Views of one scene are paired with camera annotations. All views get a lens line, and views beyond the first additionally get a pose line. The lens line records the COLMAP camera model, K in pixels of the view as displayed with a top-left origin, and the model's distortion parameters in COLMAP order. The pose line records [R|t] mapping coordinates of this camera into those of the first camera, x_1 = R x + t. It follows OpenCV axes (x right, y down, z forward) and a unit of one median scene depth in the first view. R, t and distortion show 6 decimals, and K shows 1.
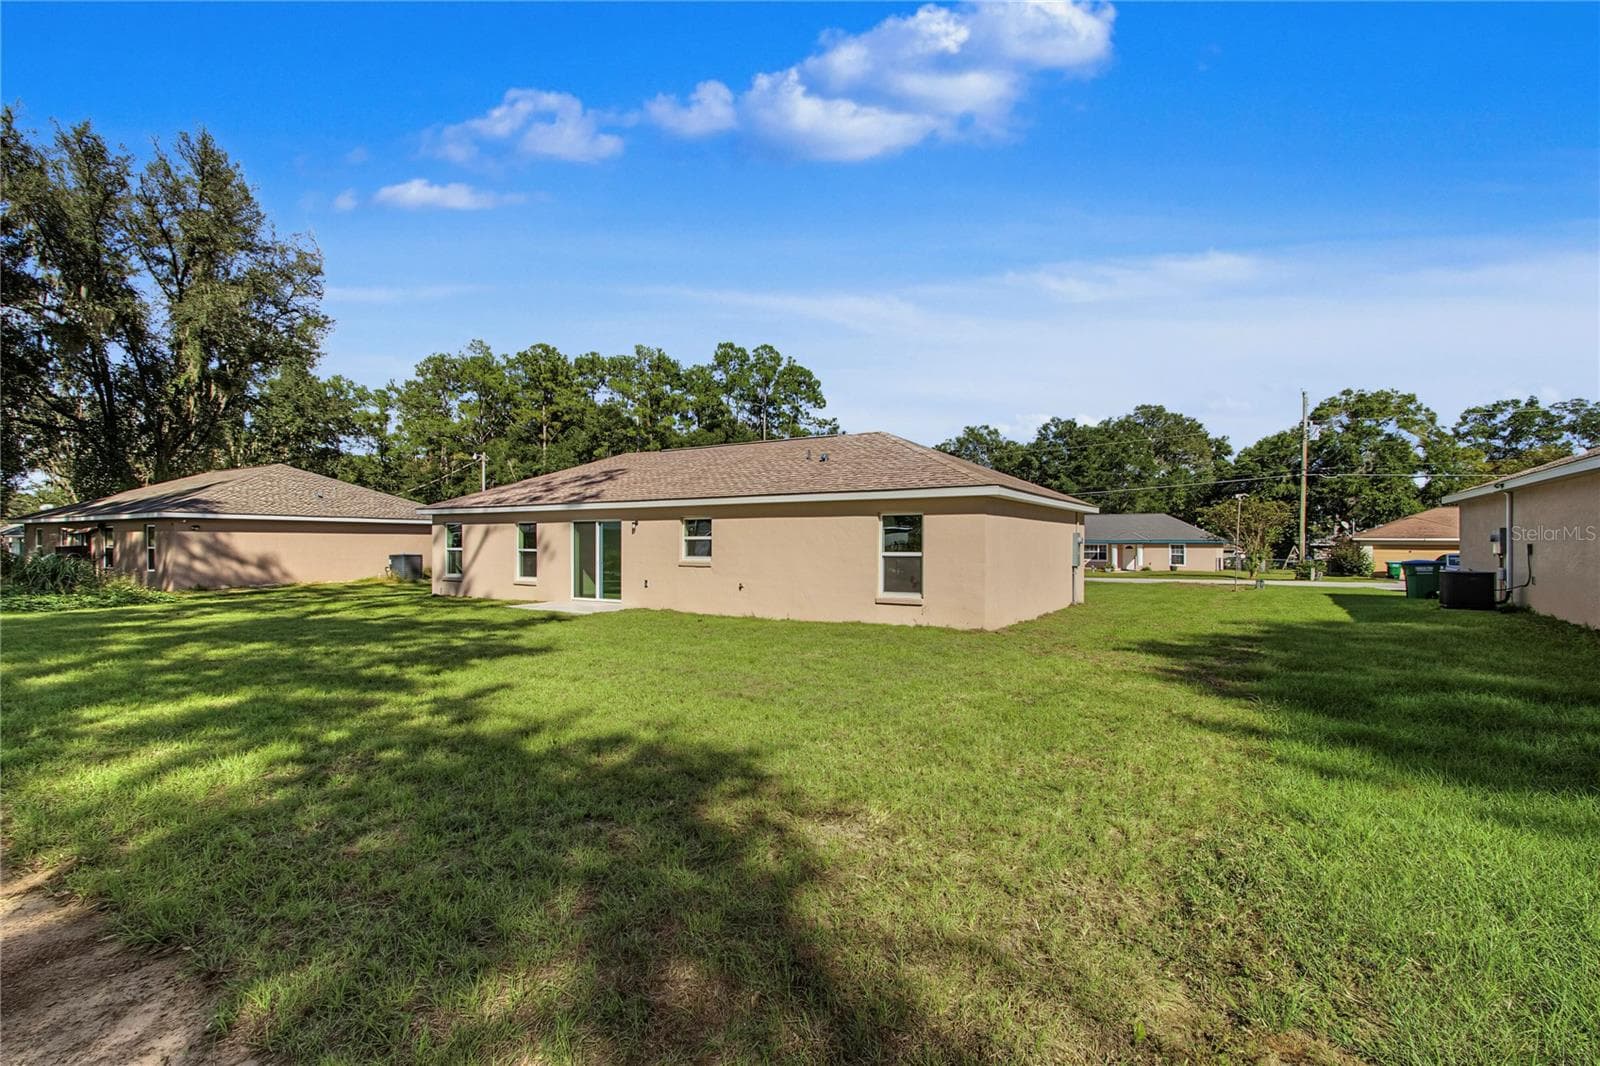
lens RADIAL K [[747.0, 0, 792.7], [0, 747.0, 540.5], [0, 0, 1]] dist [0.000515, 0.000156]
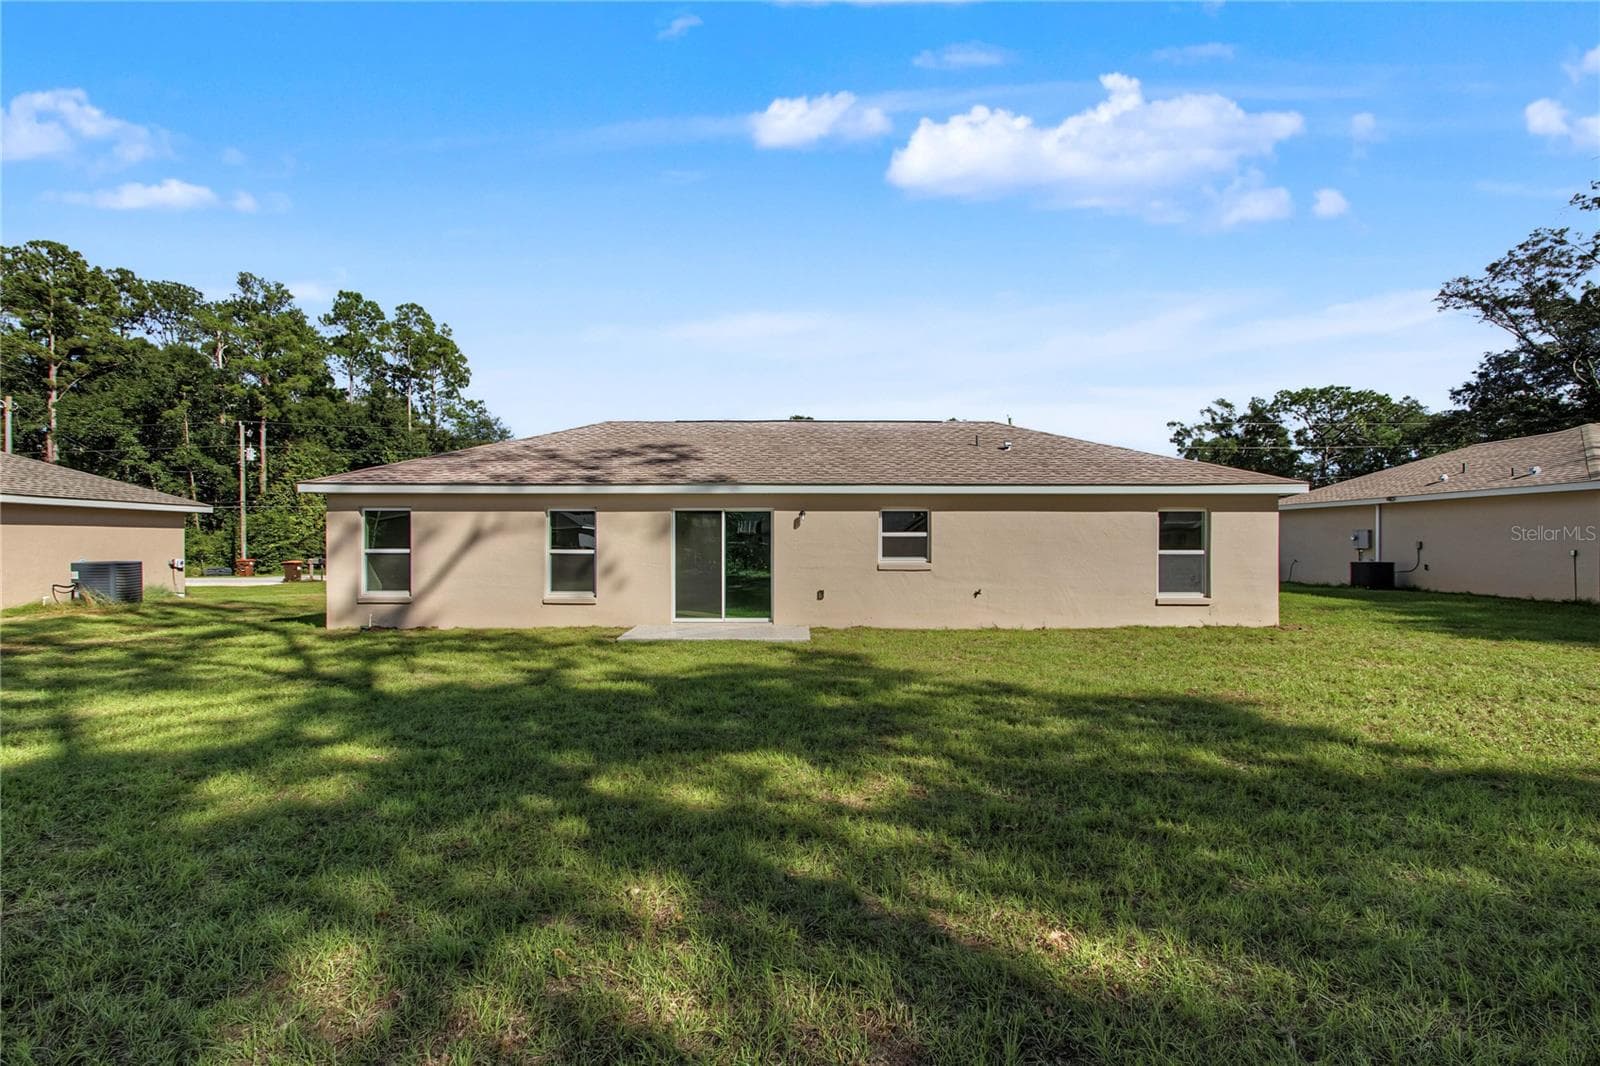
lens RADIAL K [[736.8, 0, 803.3], [0, 736.8, 541.3], [0, 0, 1]] dist [0.000794, -0.000524]
pose [[0.833295, 0.001982, 0.552825, -0.407420], [-0.002364, 0.999997, -0.000022, 0.002676], [-0.552823, -0.001289, 0.833298, 0.250806]]
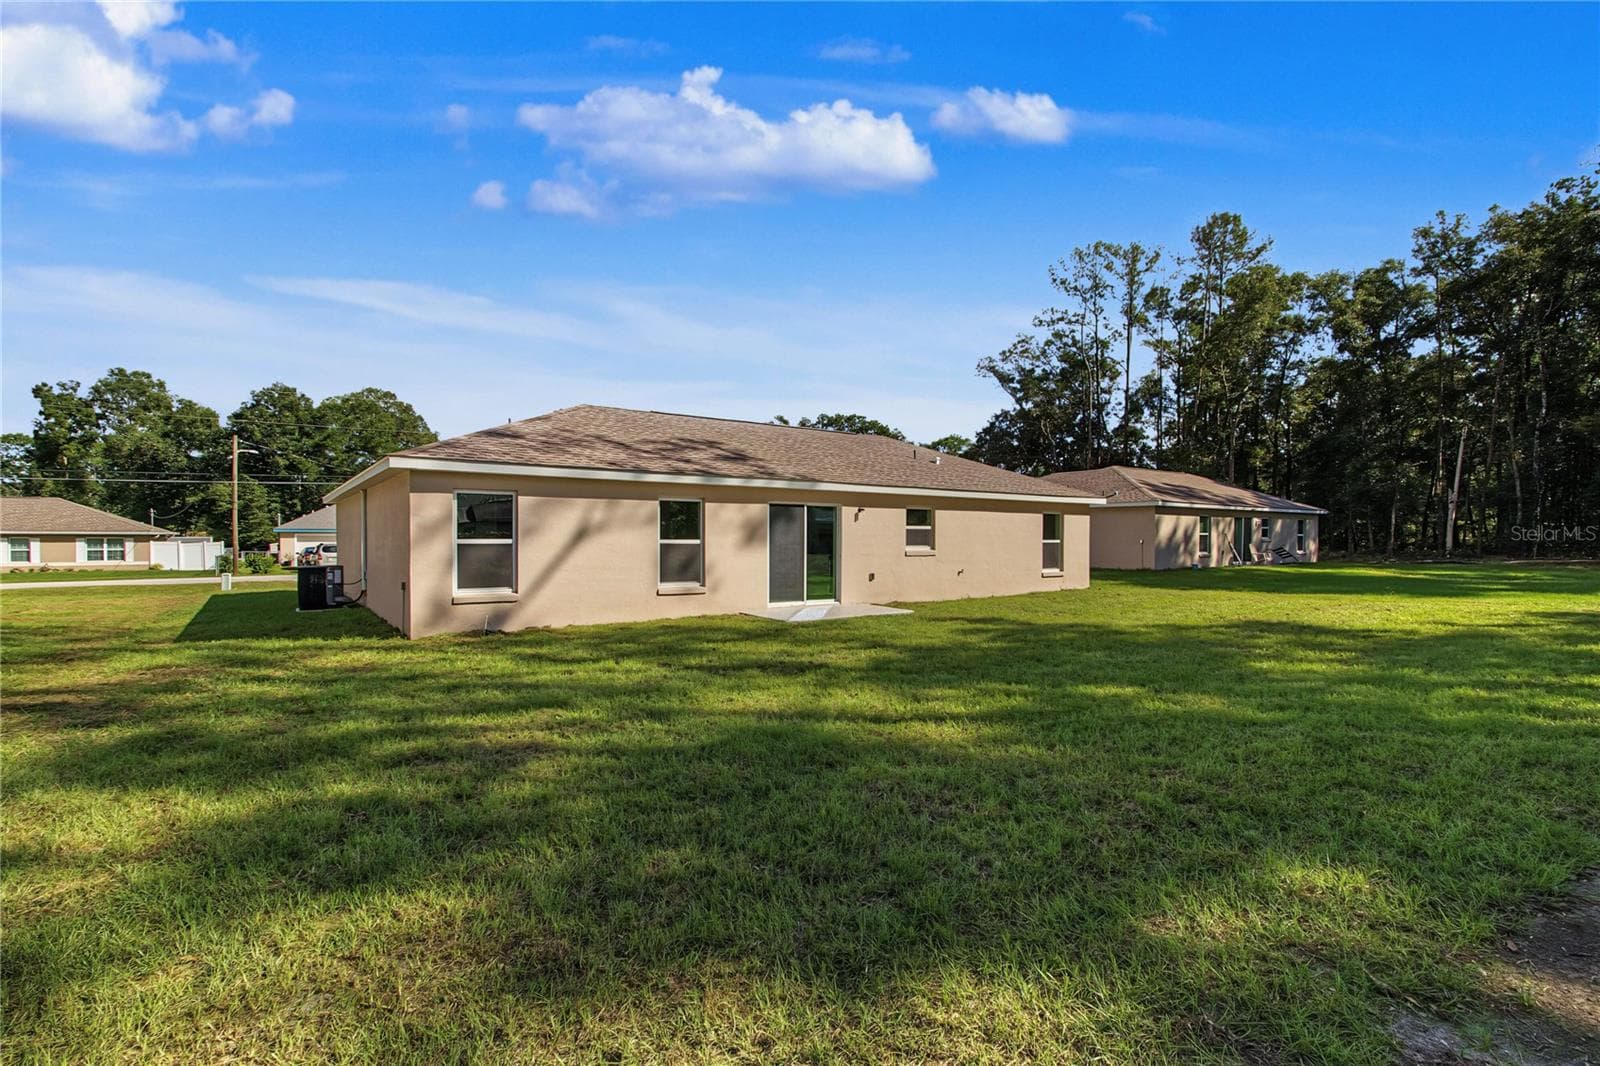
lens RADIAL K [[720.8, 0, 800.0], [0, 720.8, 533.0], [0, 0, 1]] dist [-0.000727, -0.000191]
pose [[0.348513, 0.003479, 0.937298, -0.684789], [-0.007444, 0.999972, -0.000944, 0.003822], [-0.937275, -0.006649, 0.348529, 0.505337]]
